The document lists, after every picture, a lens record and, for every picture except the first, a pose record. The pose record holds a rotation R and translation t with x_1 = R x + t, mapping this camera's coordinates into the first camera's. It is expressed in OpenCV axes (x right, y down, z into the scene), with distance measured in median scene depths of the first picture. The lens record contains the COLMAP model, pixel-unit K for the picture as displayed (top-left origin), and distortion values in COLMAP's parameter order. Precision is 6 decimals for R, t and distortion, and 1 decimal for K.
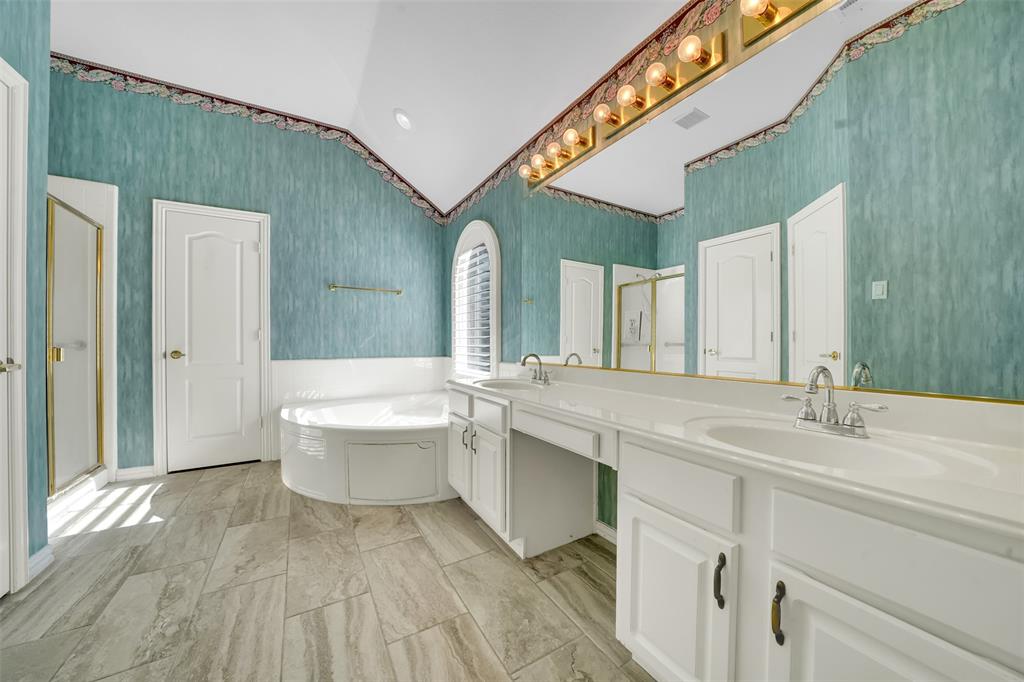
lens RADIAL K [[361.6, 0, 509.7], [0, 361.6, 343.8], [0, 0, 1]] dist [-0.002652, 0.000083]
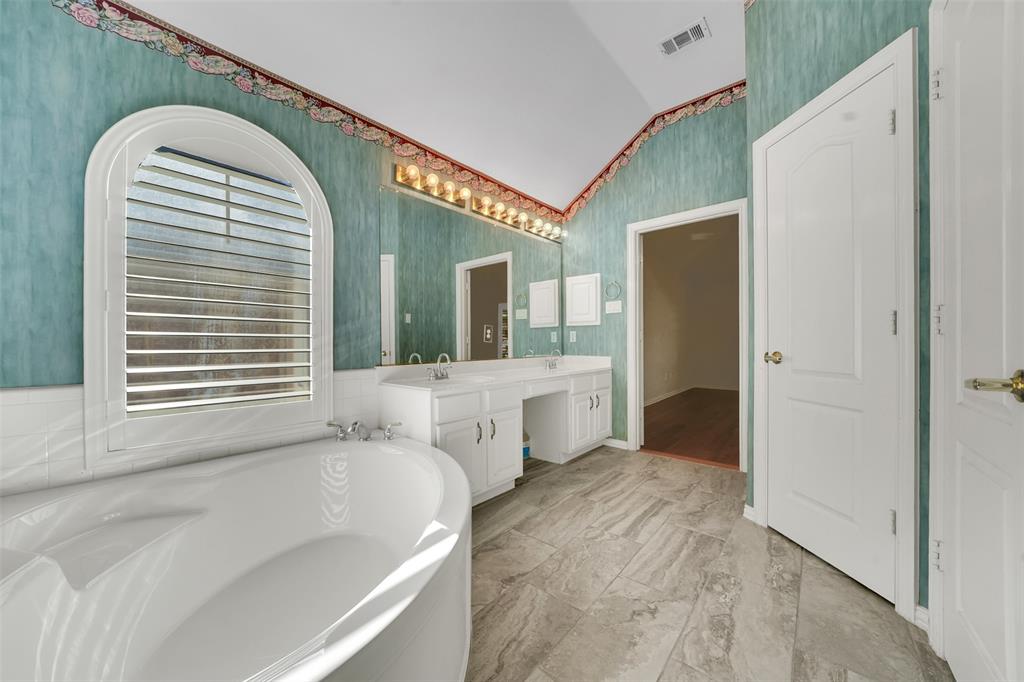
lens RADIAL K [[350.6, 0, 508.8], [0, 350.6, 344.4], [0, 0, 1]] dist [-0.000481, -0.000033]
pose [[-0.319672, 0.006667, 0.947505, -1.547309], [0.006971, 0.999965, -0.004684, 0.010760], [-0.947503, 0.005108, -0.319707, 1.716276]]
